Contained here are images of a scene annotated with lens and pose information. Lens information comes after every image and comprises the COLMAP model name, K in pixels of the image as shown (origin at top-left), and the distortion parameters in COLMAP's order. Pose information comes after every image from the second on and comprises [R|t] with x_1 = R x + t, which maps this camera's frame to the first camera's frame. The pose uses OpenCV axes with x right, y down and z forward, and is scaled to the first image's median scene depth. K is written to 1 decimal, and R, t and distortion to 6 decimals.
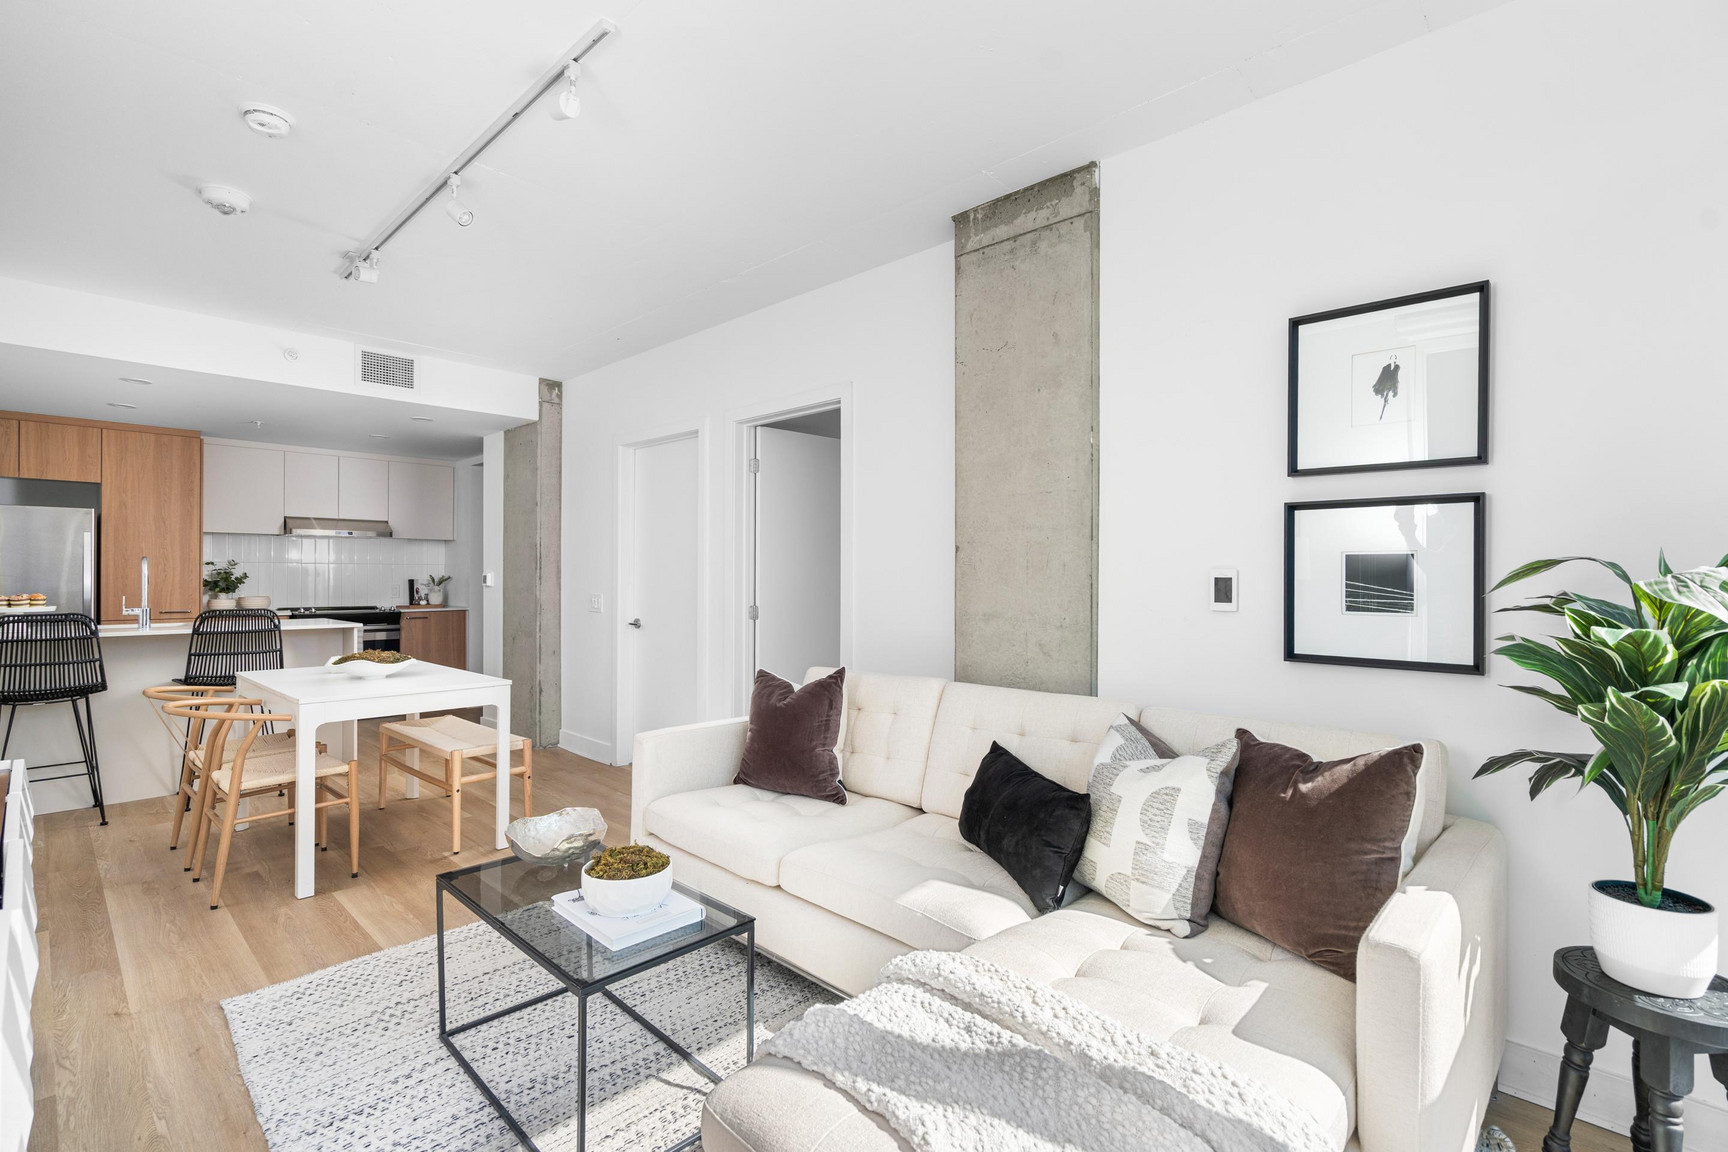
lens RADIAL K [[796.6, 0, 864.0], [0, 796.6, 576.0], [0, 0, 1]] dist [-0.000502, -0.000129]
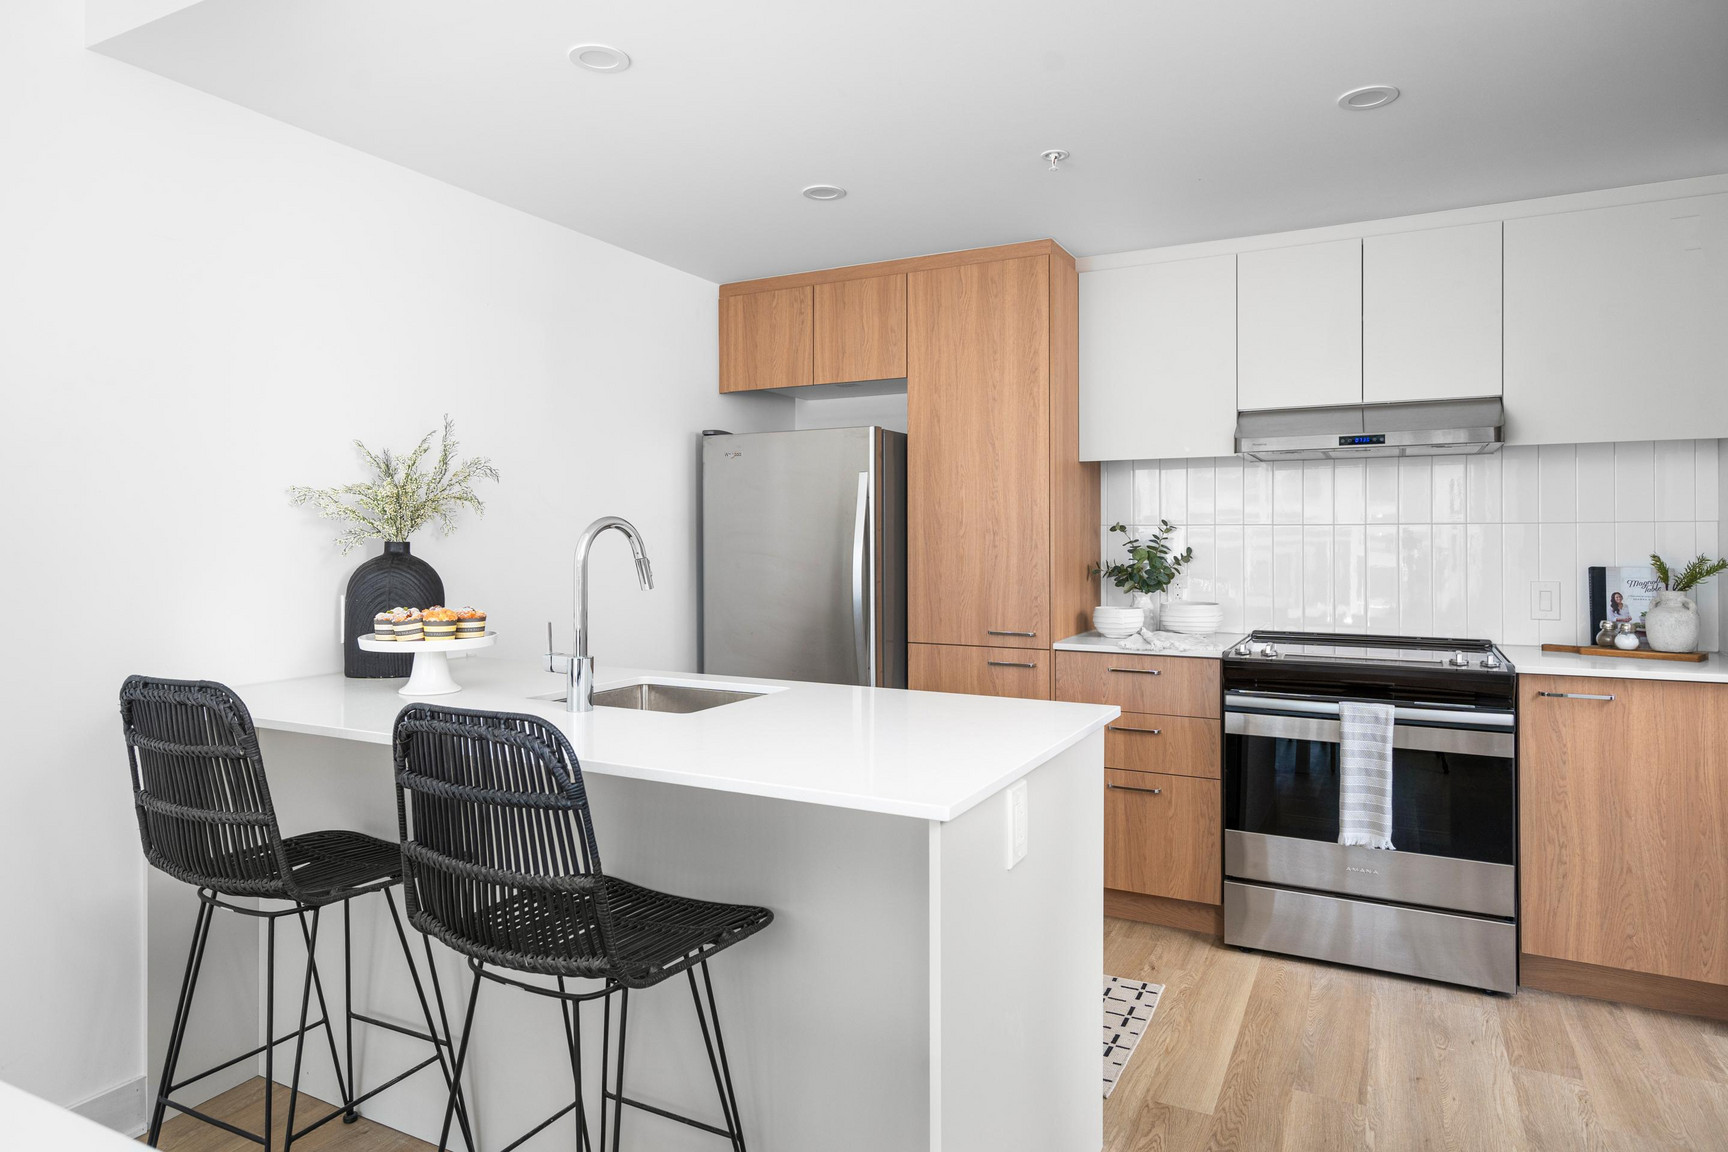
lens RADIAL K [[1026.4, 0, 862.5], [0, 1026.4, 527.6], [0, 0, 1]] dist [-0.000831, -0.001298]
pose [[0.281505, -0.003504, -0.959553, -0.321693], [0.005314, 0.999984, -0.002093, -0.017745], [0.959545, -0.004510, 0.281519, 0.777331]]
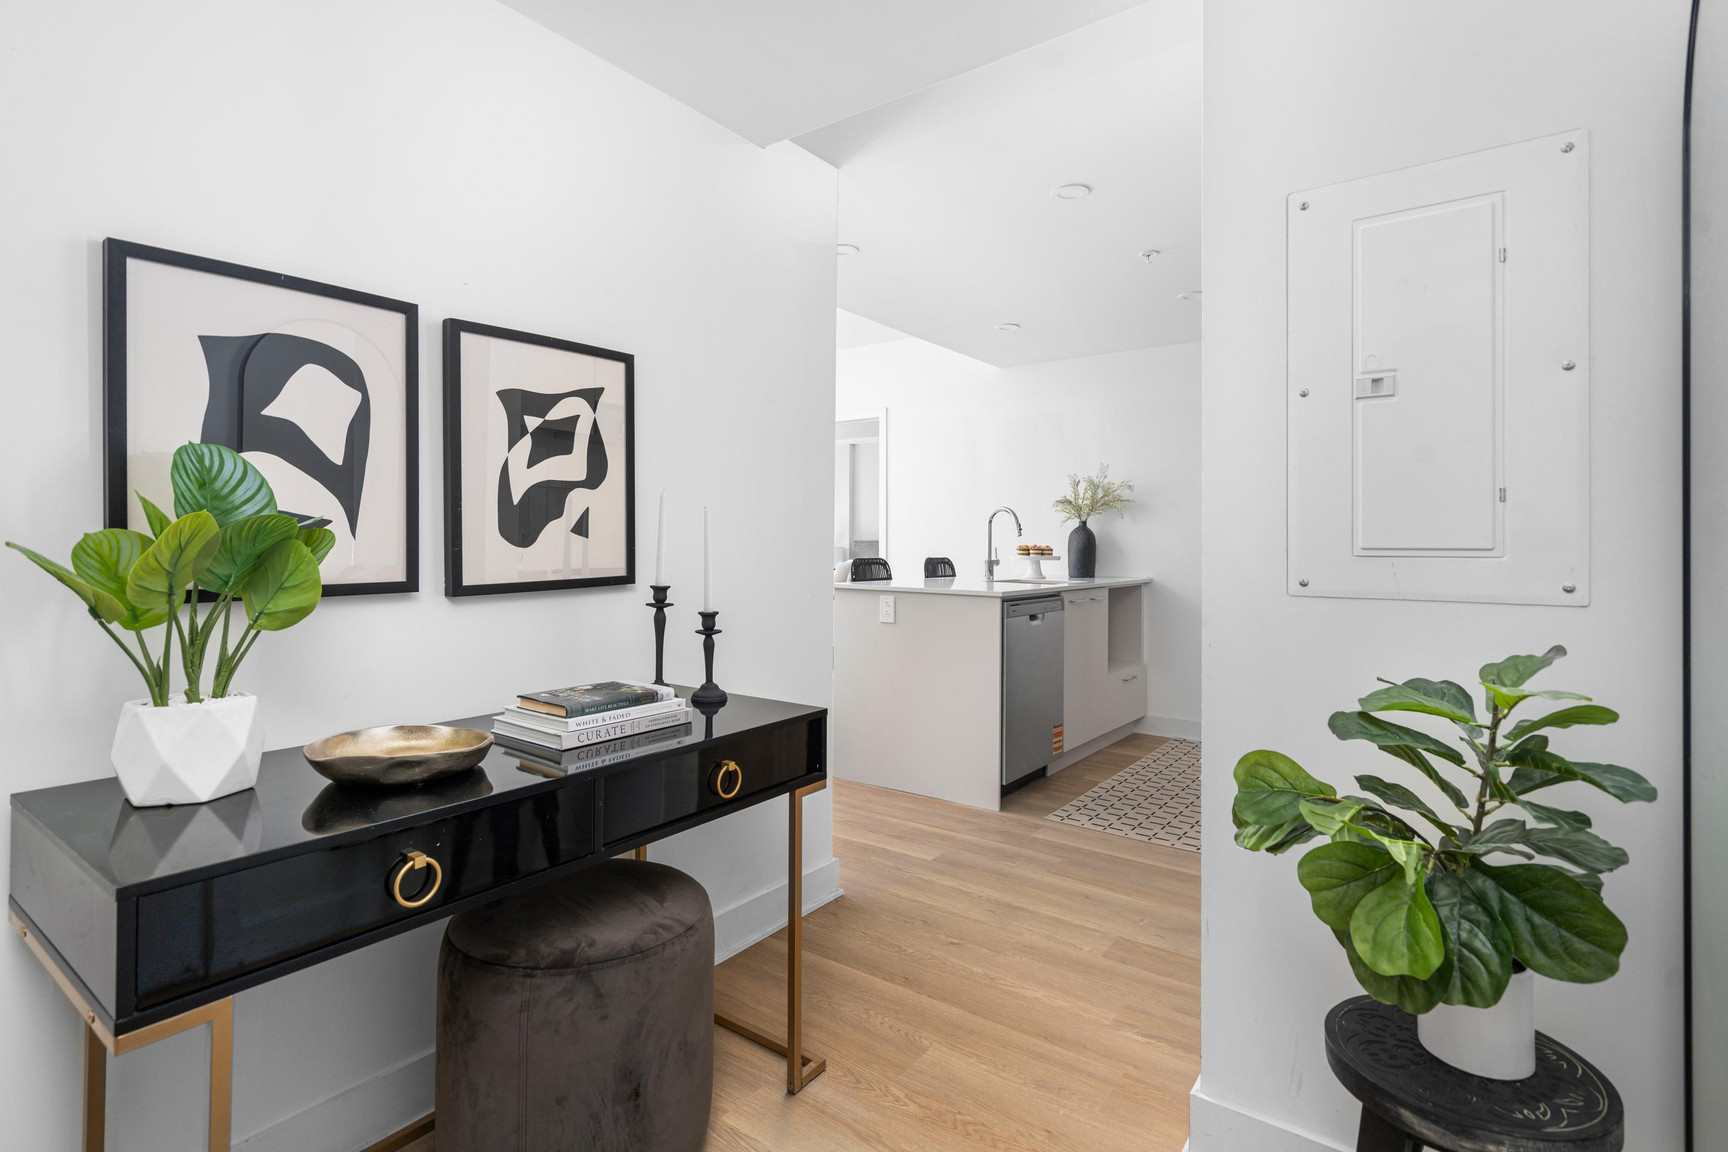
lens RADIAL K [[840.9, 0, 863.6], [0, 840.9, 544.1], [0, 0, 1]] dist [0.000054, 0.000007]
pose [[-0.991124, -0.002976, -0.132908, -0.457855], [-0.002568, 0.999991, -0.003239, 0.011314], [0.132917, -0.002868, -0.991123, 1.460629]]
